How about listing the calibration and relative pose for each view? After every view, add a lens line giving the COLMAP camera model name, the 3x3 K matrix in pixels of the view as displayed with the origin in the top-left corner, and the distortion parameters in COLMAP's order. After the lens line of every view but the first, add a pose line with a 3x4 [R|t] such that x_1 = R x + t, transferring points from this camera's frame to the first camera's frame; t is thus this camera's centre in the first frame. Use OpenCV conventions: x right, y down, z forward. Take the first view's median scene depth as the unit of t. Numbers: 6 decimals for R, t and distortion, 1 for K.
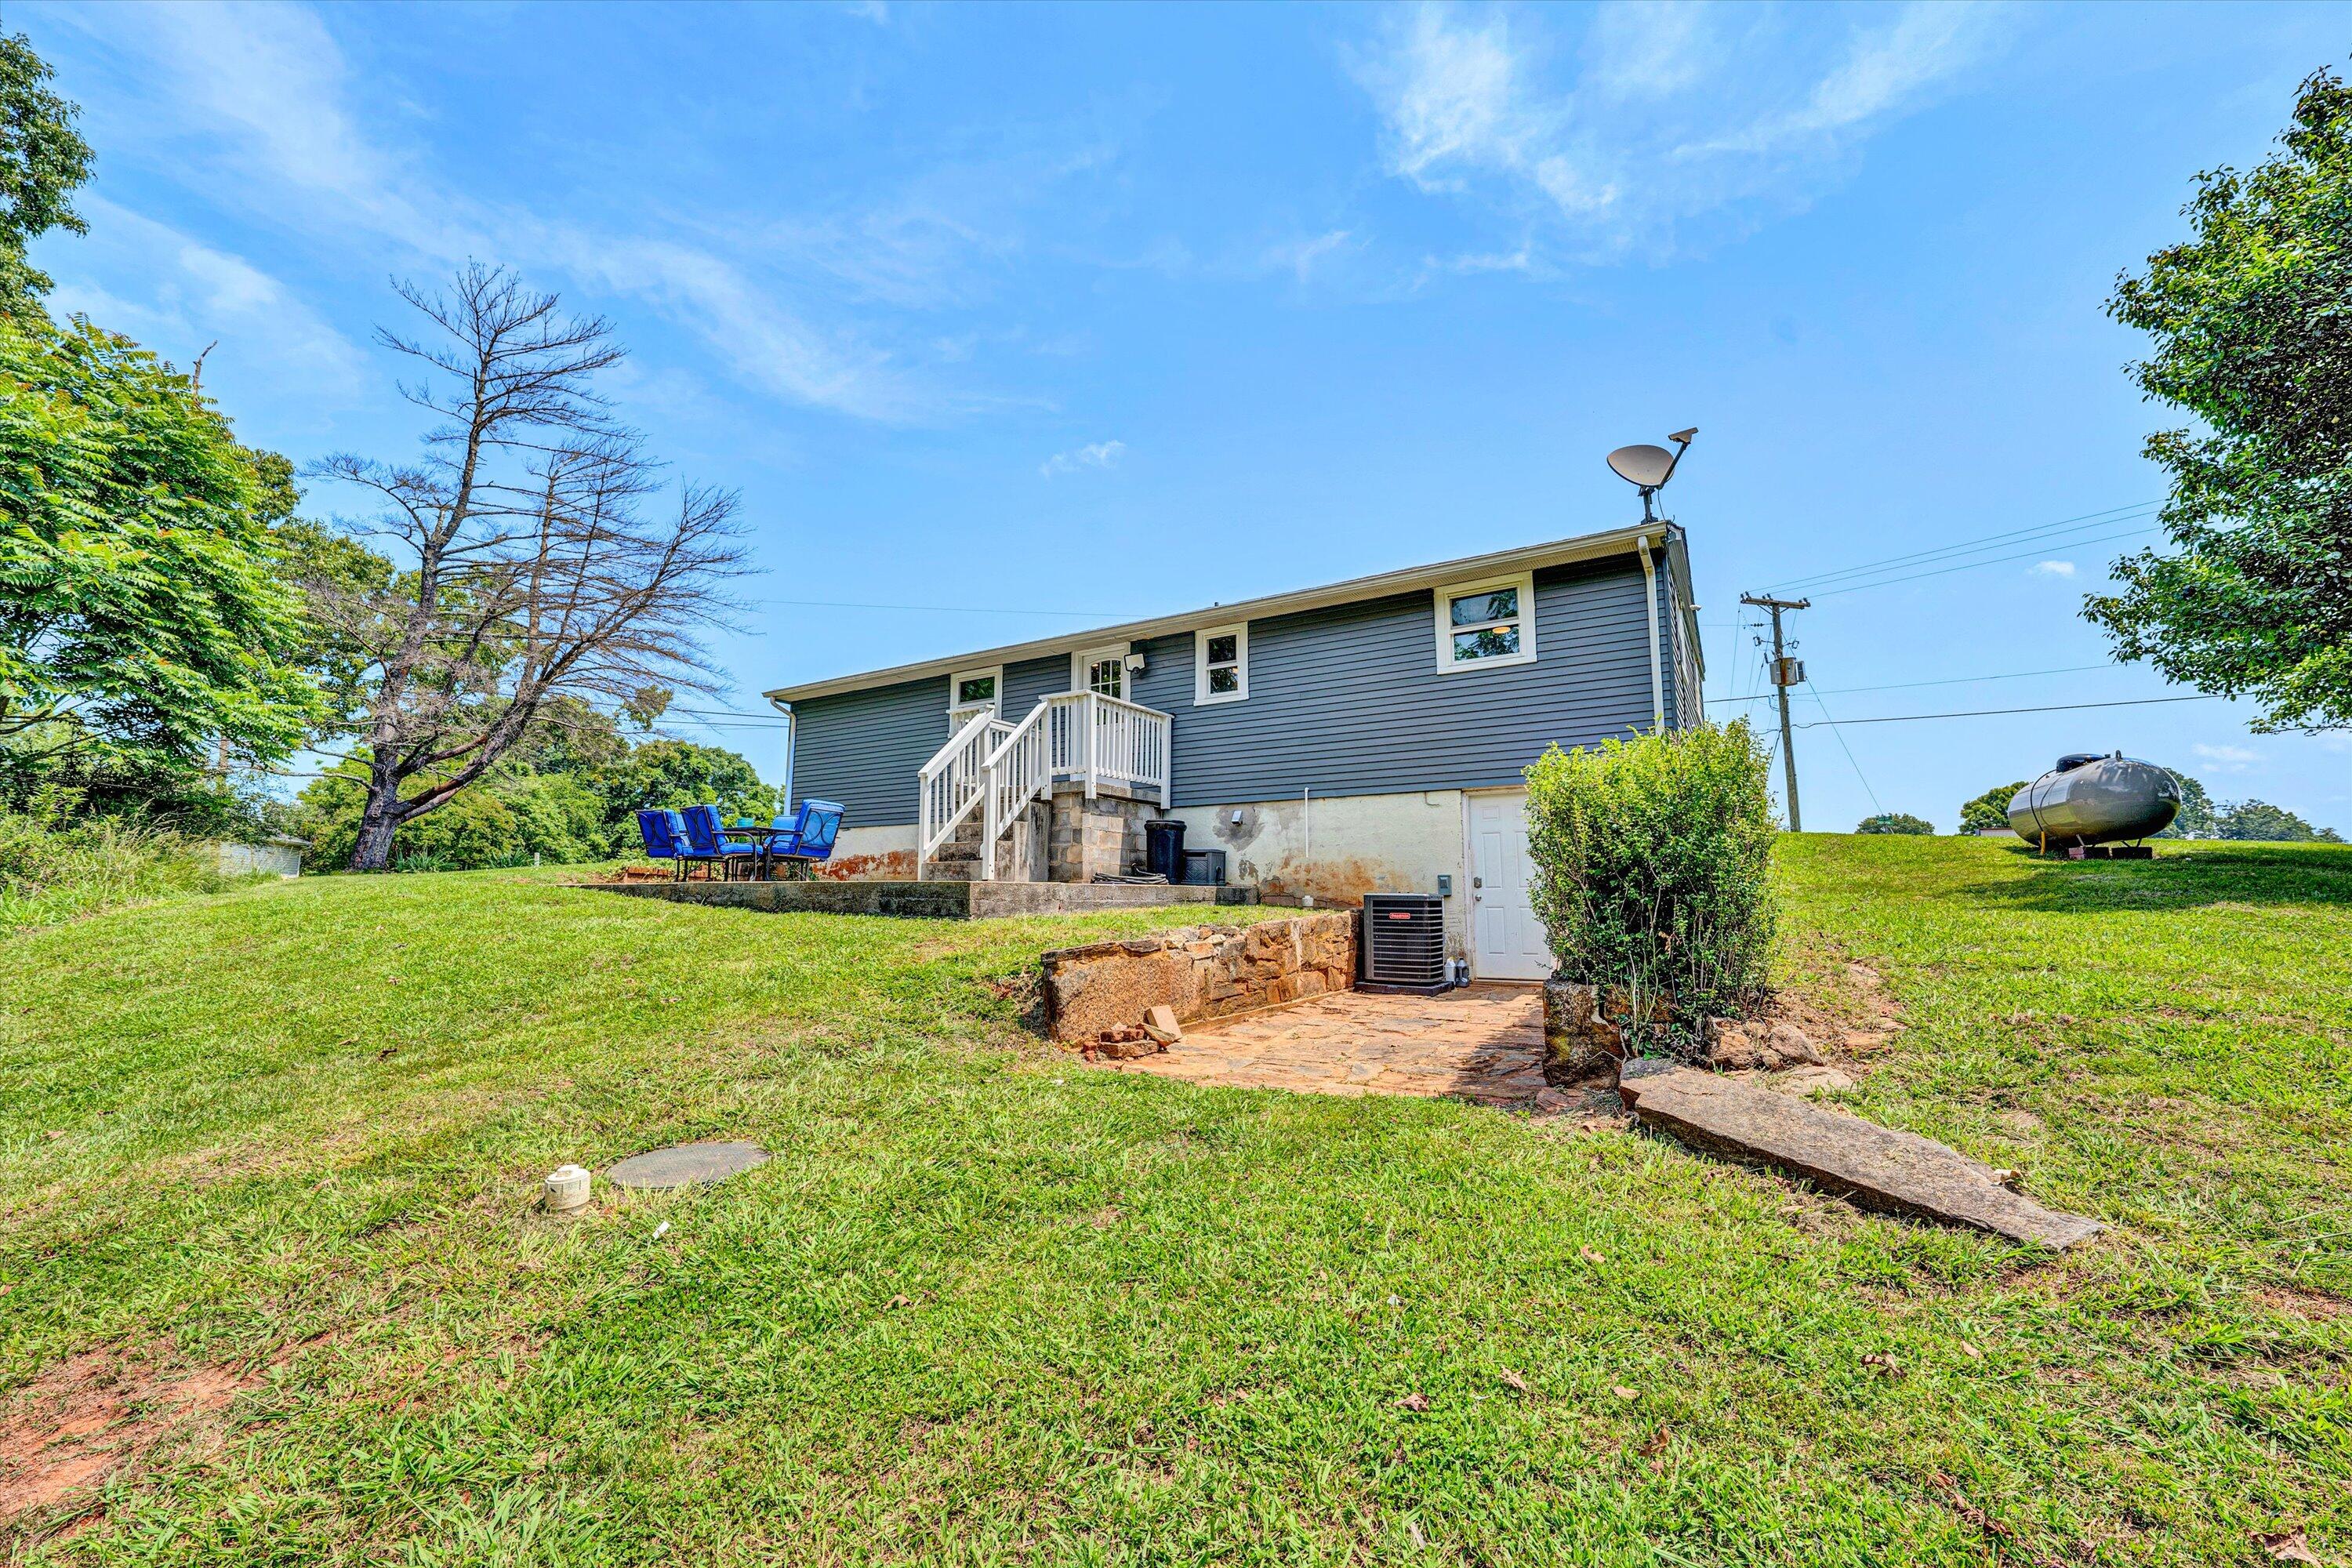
lens RADIAL K [[897.6, 0, 1160.0], [0, 897.6, 788.2], [0, 0, 1]] dist [0.001248, 0.000172]
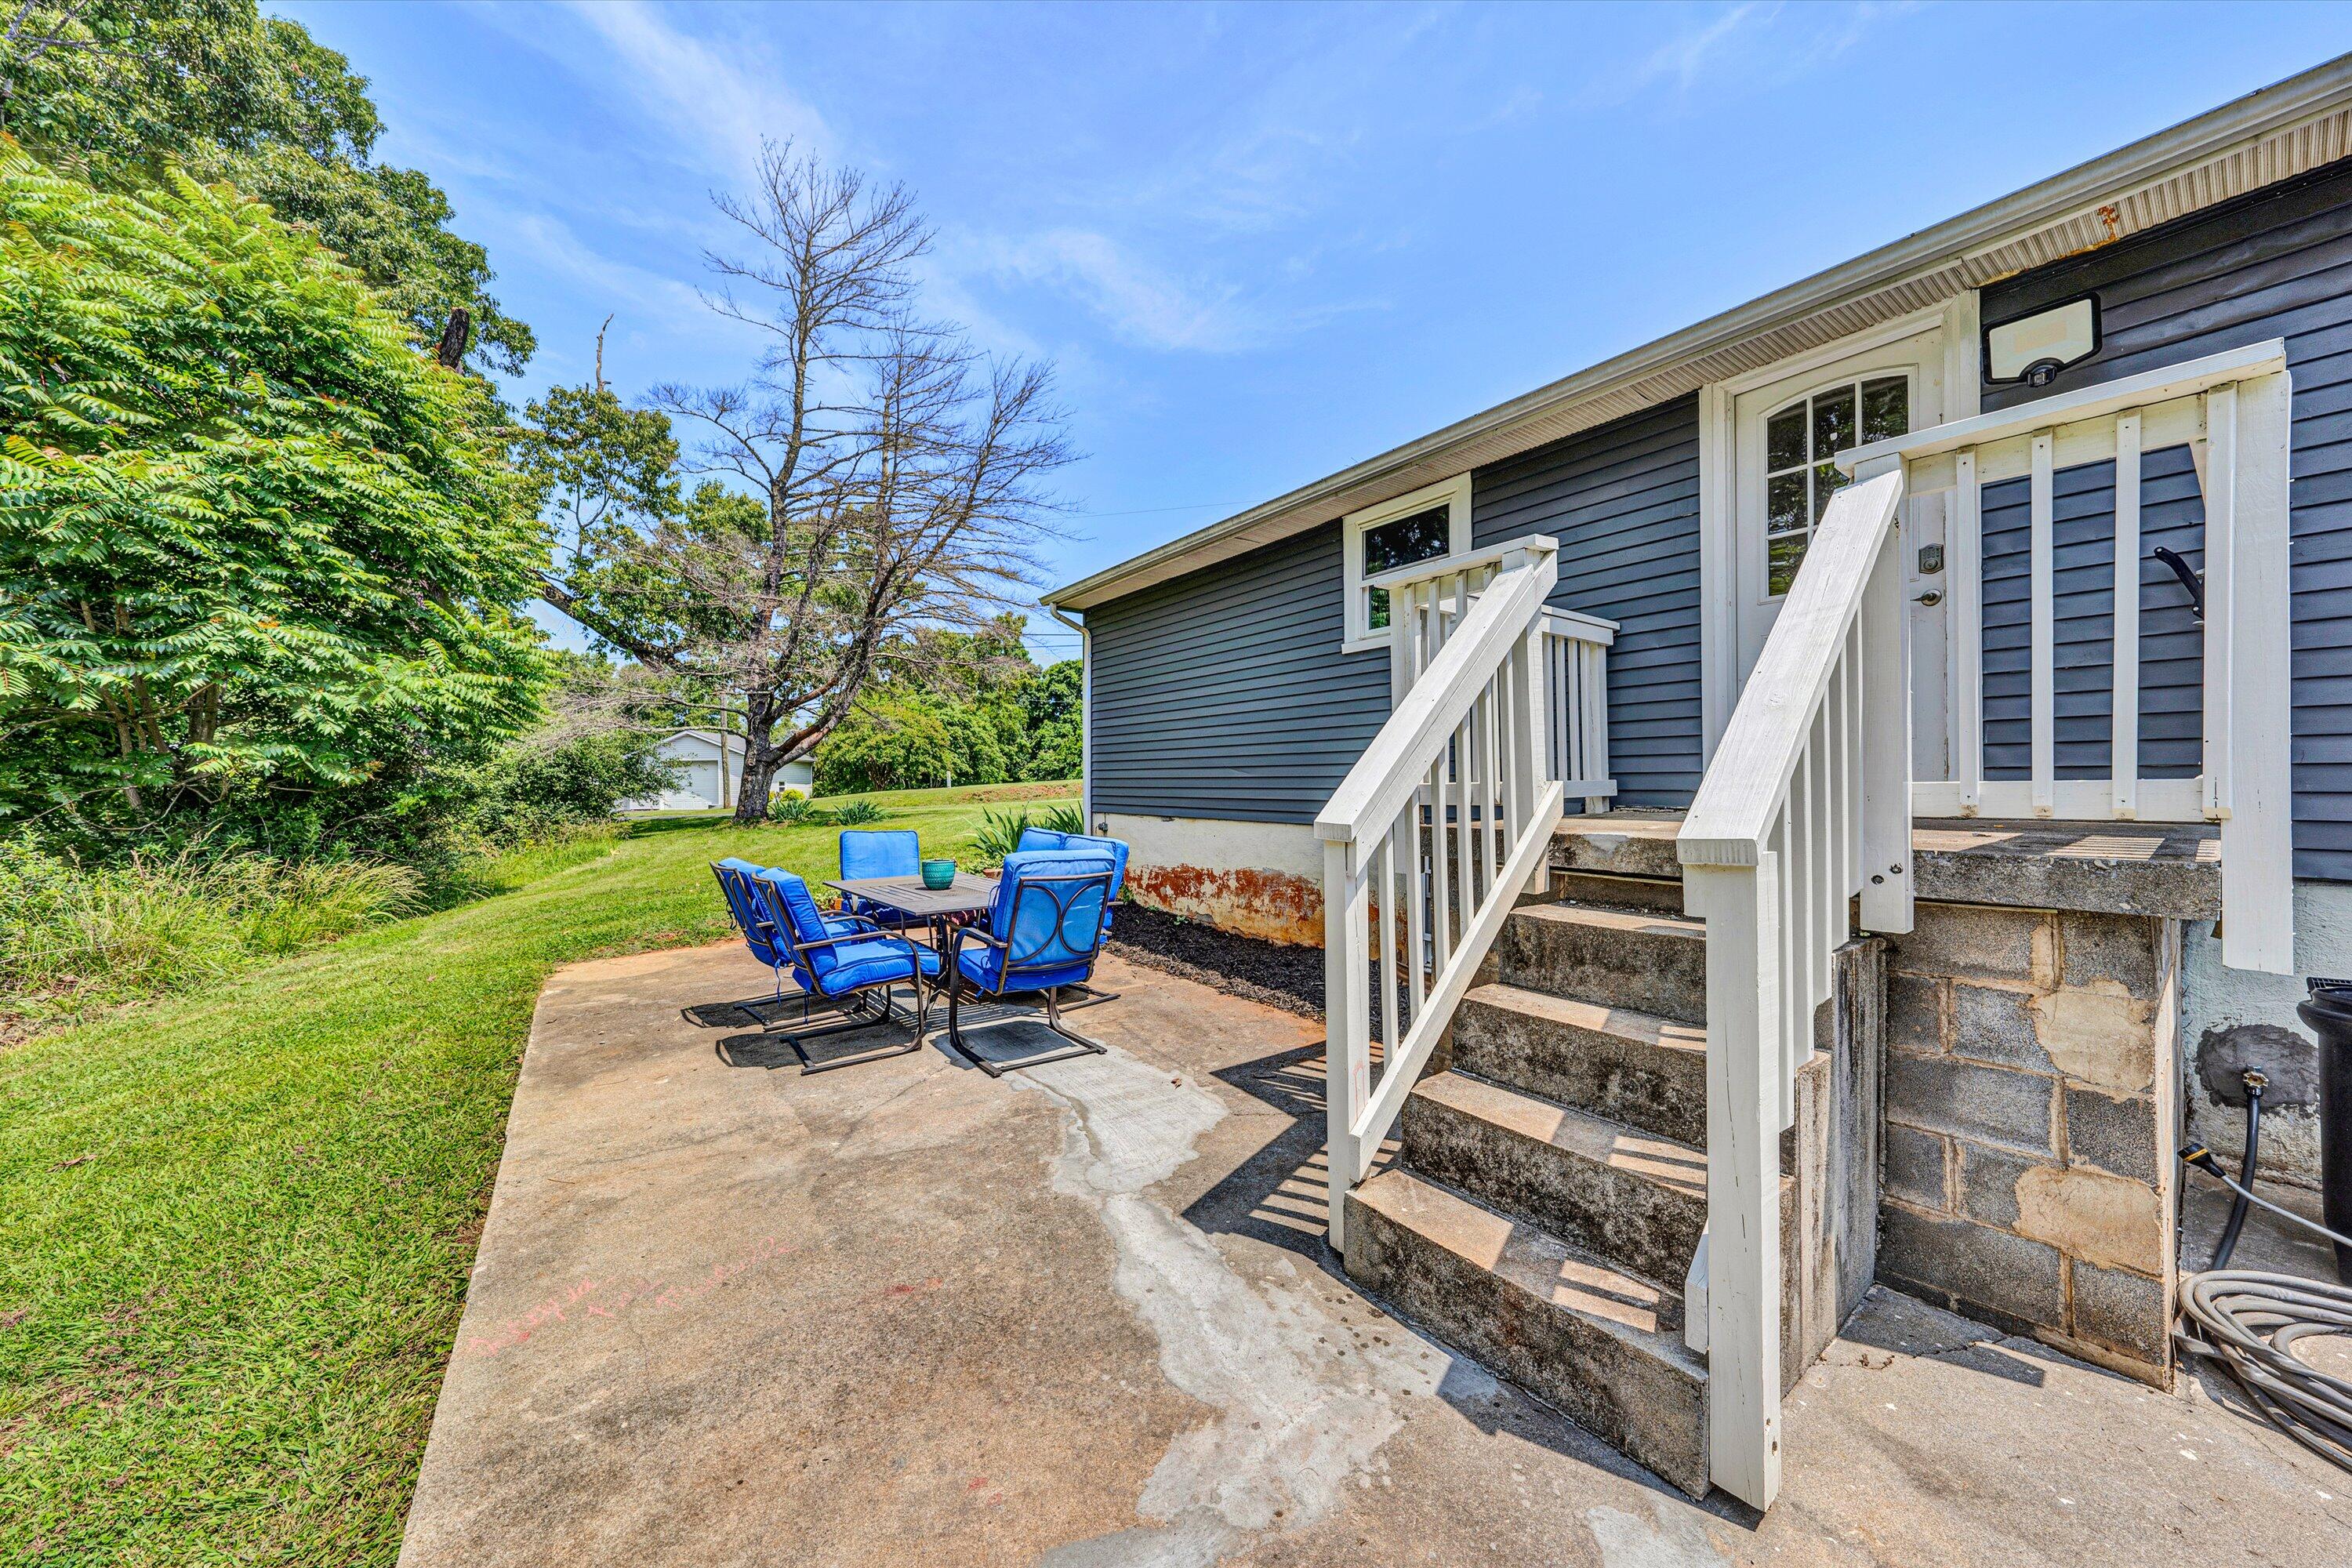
lens RADIAL K [[807.1, 0, 1187.7], [0, 807.1, 792.1], [0, 0, 1]] dist [0.000350, -0.000014]
pose [[0.933008, -0.006328, -0.359800, -0.191488], [0.054357, 0.990851, 0.123530, -0.048916], [0.355726, -0.134813, 0.924816, 0.677870]]
